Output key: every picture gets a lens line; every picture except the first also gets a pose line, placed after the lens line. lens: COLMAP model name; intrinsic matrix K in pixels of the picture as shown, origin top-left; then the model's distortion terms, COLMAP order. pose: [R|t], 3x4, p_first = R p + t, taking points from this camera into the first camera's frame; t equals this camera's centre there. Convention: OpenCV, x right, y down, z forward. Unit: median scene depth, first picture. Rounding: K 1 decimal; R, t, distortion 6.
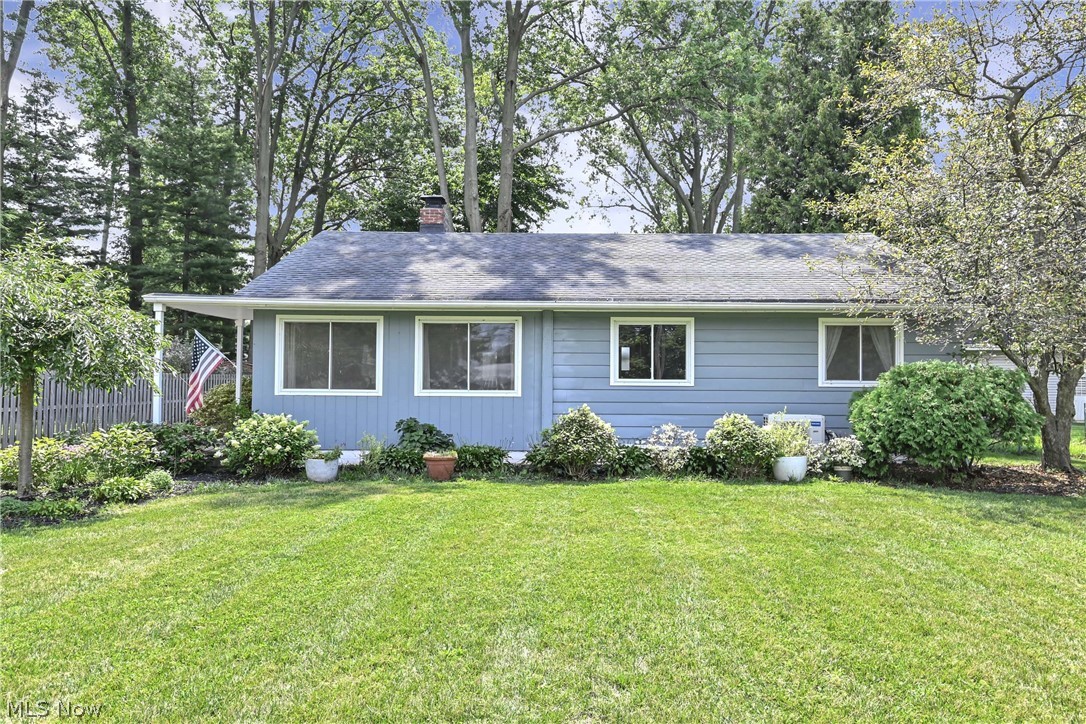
lens RADIAL K [[709.6, 0, 551.4], [0, 709.6, 356.9], [0, 0, 1]] dist [0.020419, 0.003489]
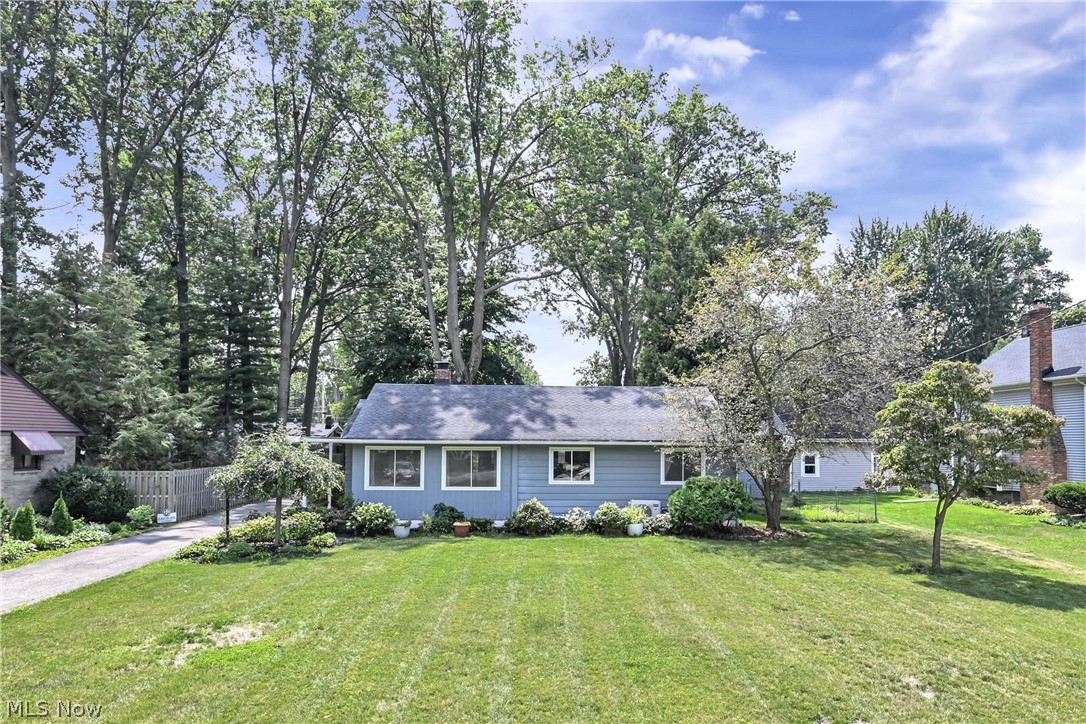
lens RADIAL K [[661.3, 0, 540.4], [0, 661.3, 420.3], [0, 0, 1]] dist [0.021816, -0.000347]
pose [[0.998730, 0.002523, 0.050318, -0.028911], [-0.002600, 0.999996, 0.001470, -0.145295], [-0.050314, -0.001599, 0.998732, -0.806236]]
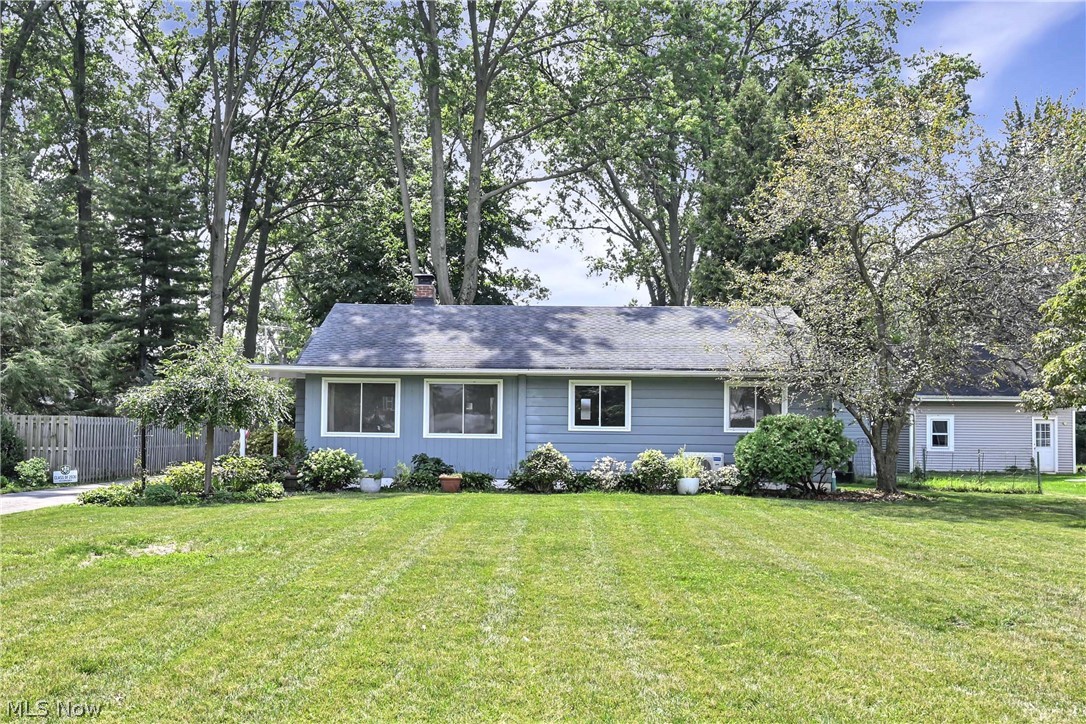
lens RADIAL K [[902.3, 0, 489.8], [0, 902.3, 399.8], [0, 0, 1]] dist [0.031959, 0.032056]
pose [[0.999729, 0.003872, -0.022945, -0.030590], [-0.003930, 0.999989, -0.002465, -0.015119], [0.022935, 0.002555, 0.999734, -0.810860]]
